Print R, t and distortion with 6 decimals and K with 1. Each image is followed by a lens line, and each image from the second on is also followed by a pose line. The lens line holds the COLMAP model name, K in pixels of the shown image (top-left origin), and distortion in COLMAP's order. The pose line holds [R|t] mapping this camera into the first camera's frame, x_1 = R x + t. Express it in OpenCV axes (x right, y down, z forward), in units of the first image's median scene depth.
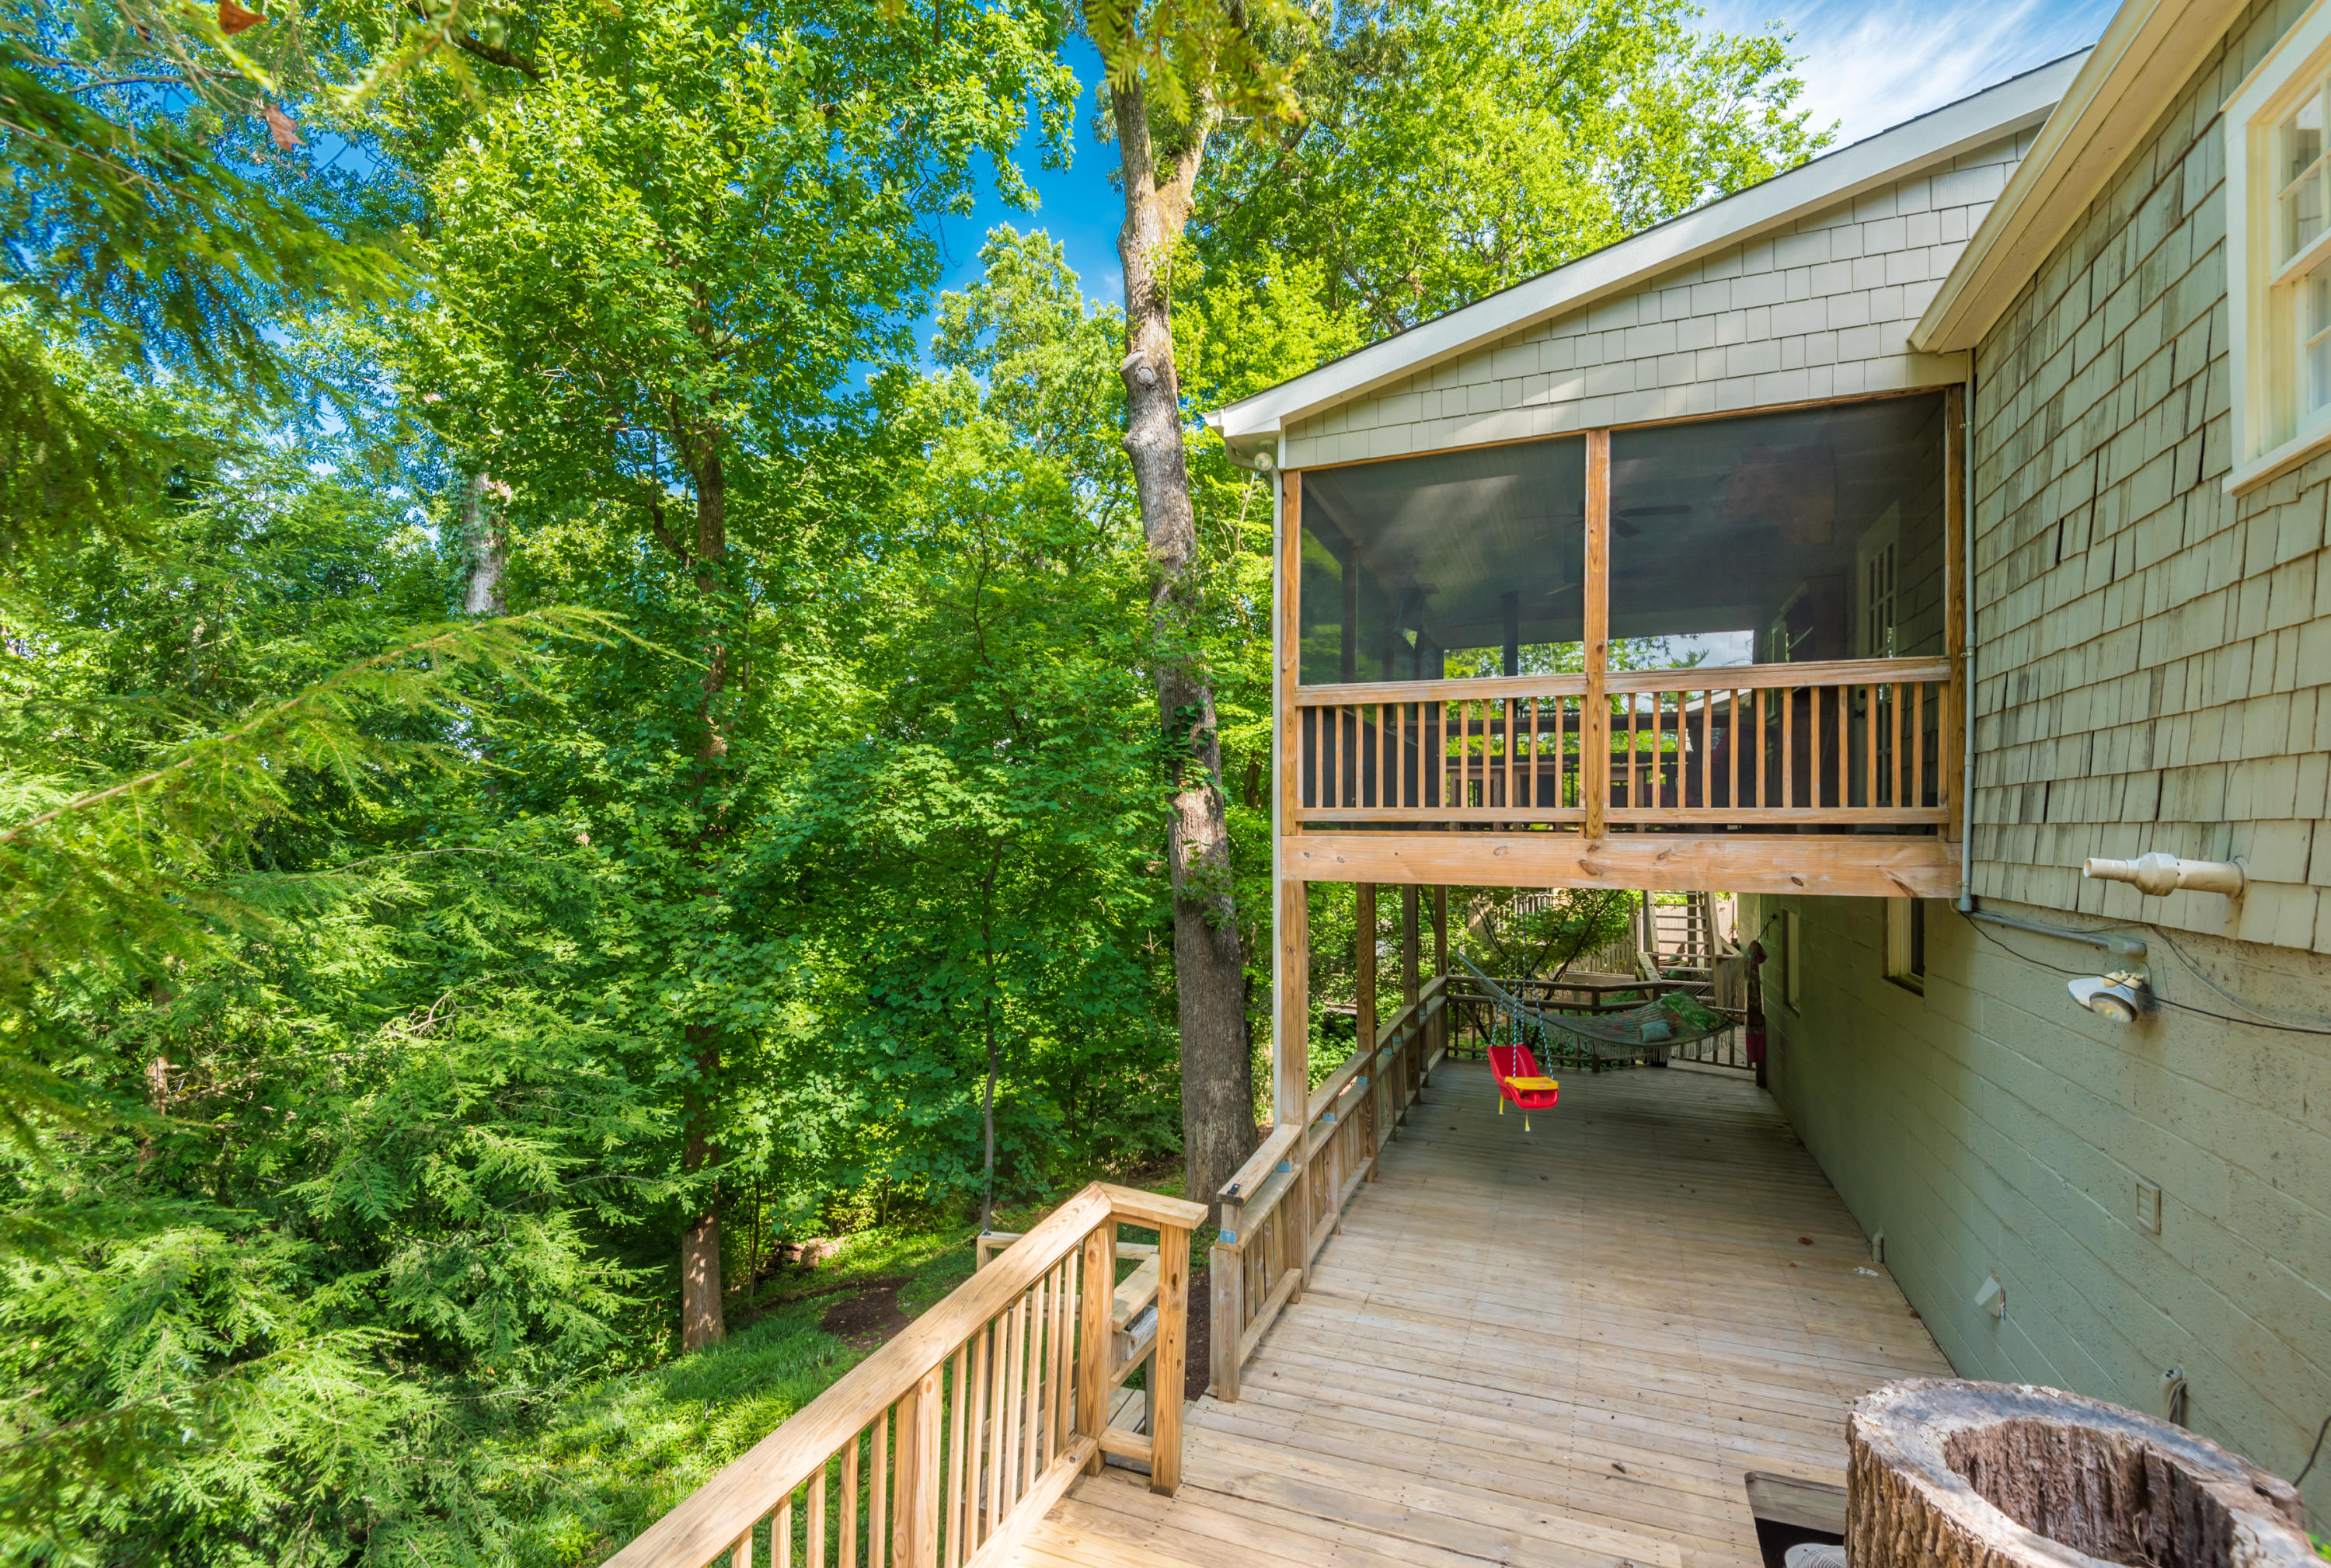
lens RADIAL K [[1059.7, 0, 1172.0], [0, 1059.7, 795.1], [0, 0, 1]] dist [0.023566, -0.010631]
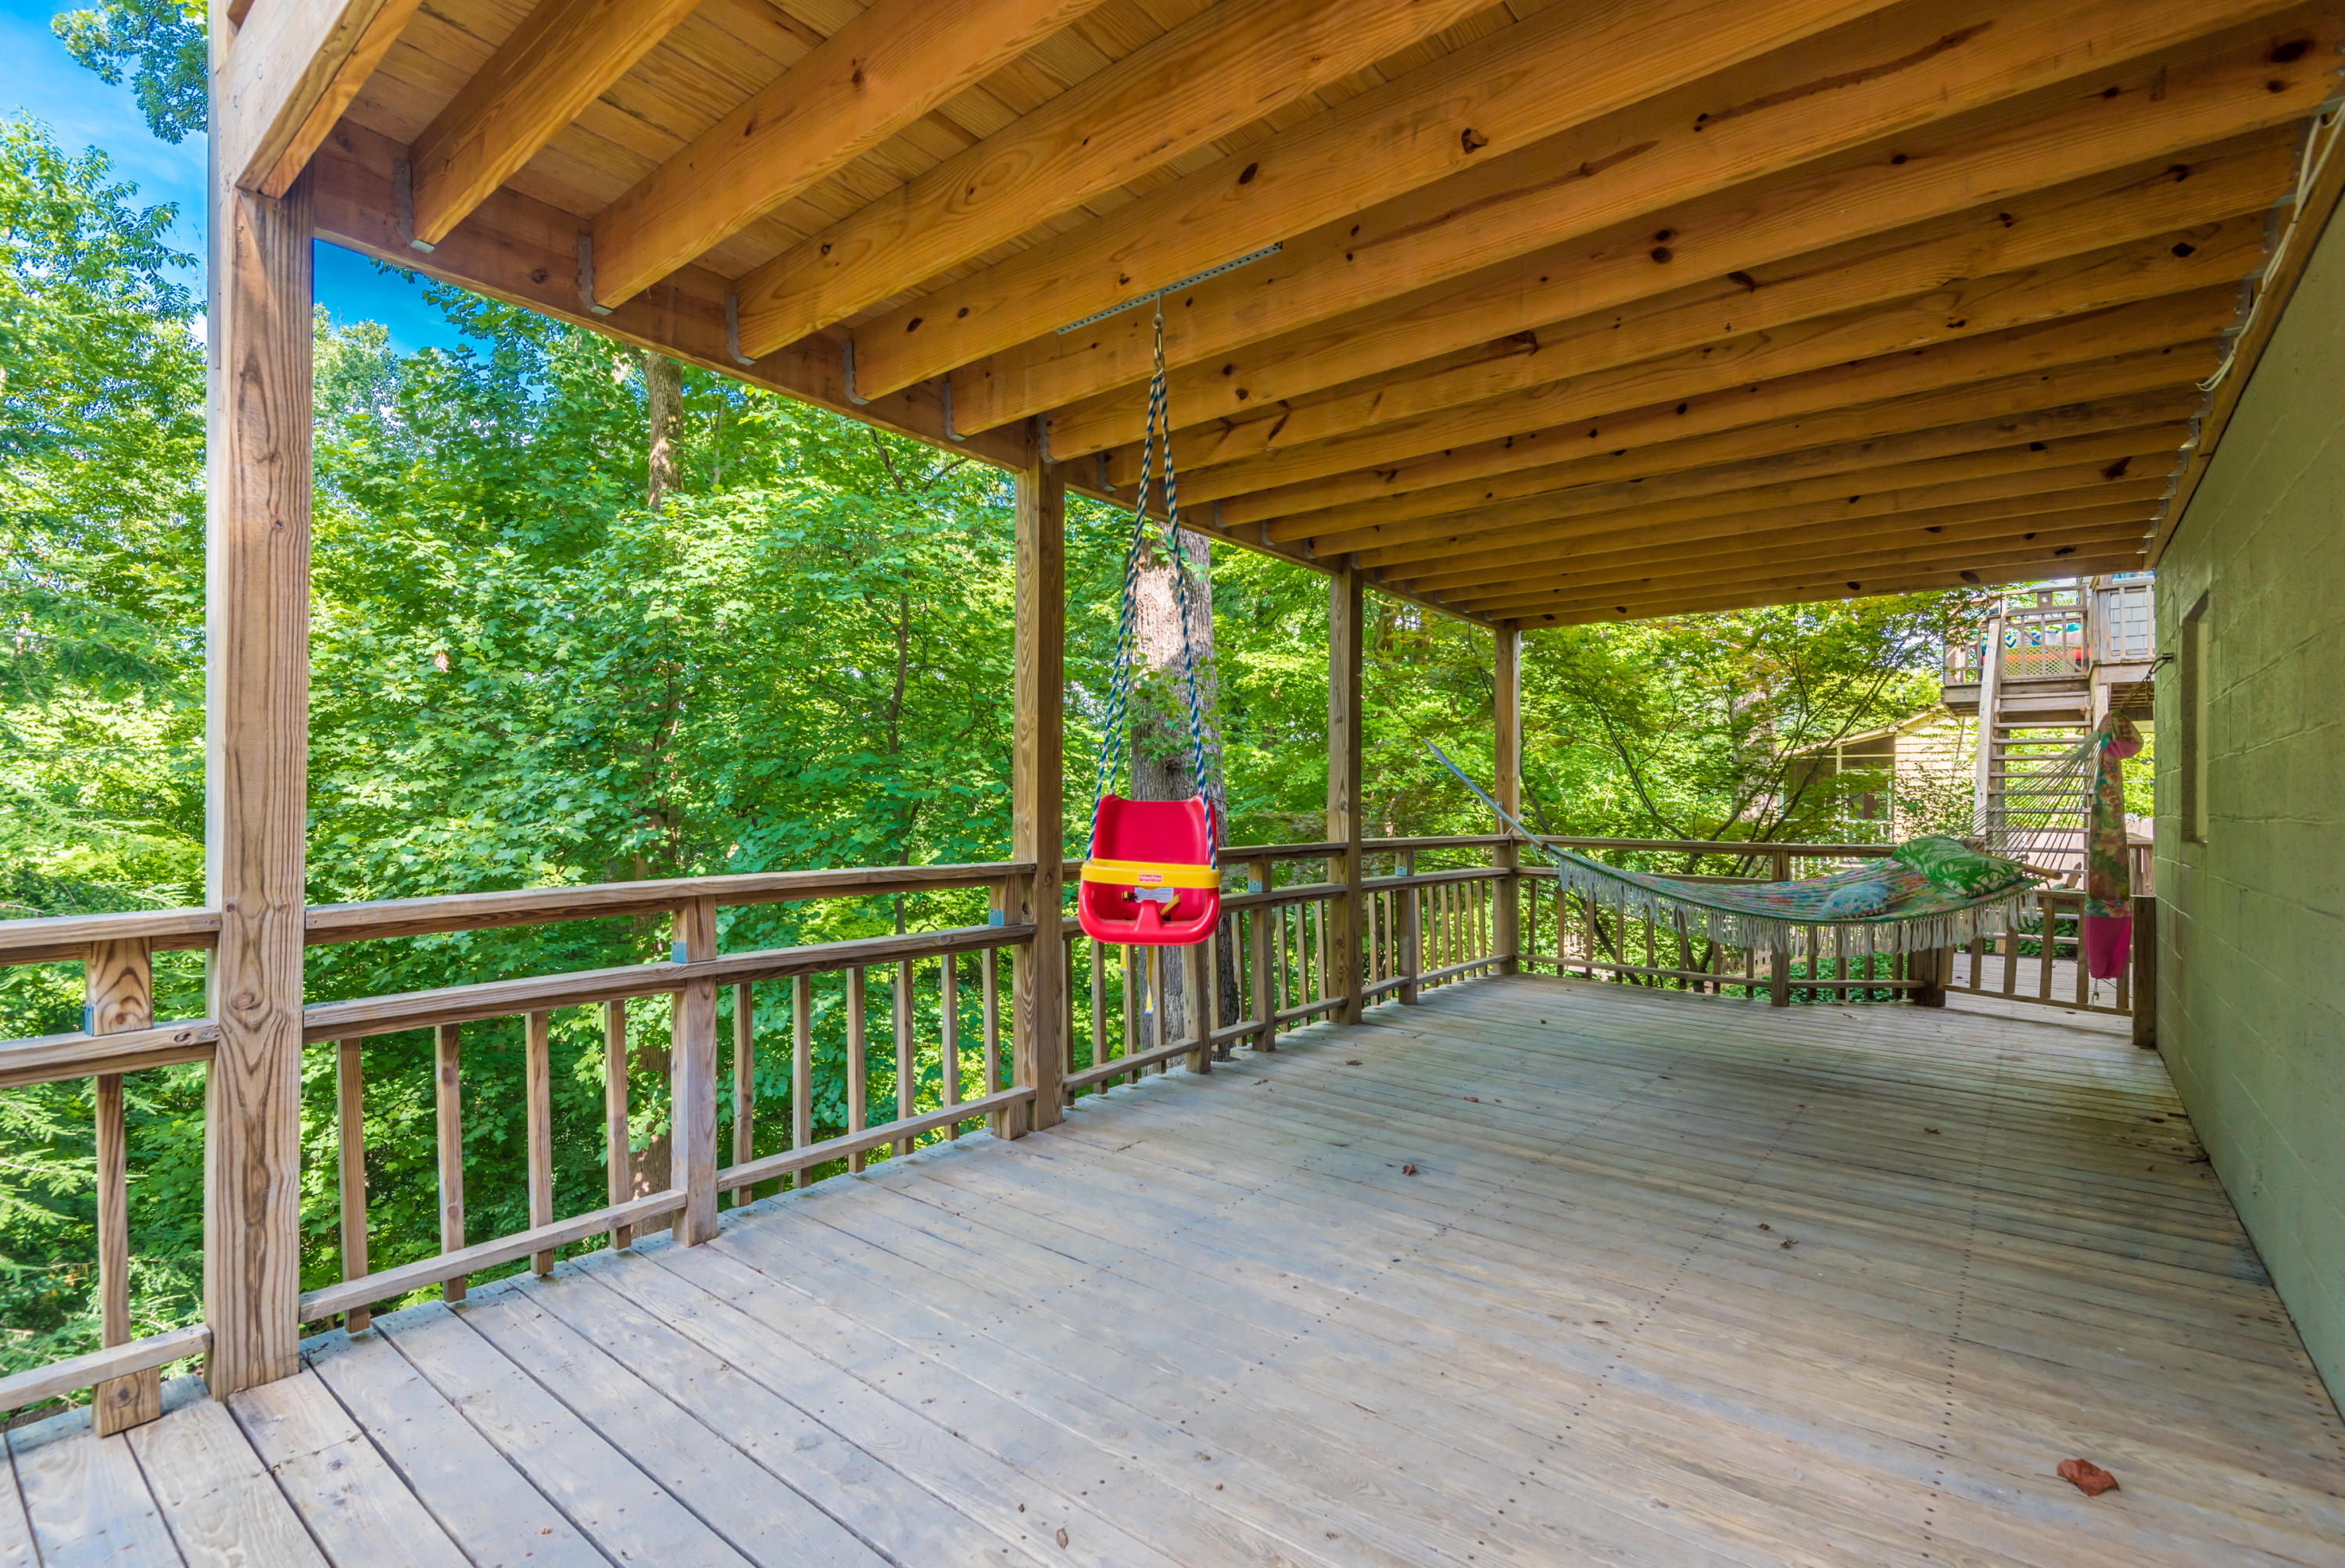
lens RADIAL K [[1066.1, 0, 1169.6], [0, 1066.1, 786.8], [0, 0, 1]] dist [0.023566, -0.010631]
pose [[0.956000, -0.000864, -0.293364, 0.327629], [0.007184, 0.999765, 0.020466, 0.170584], [0.293277, -0.021673, 0.955782, 0.490032]]
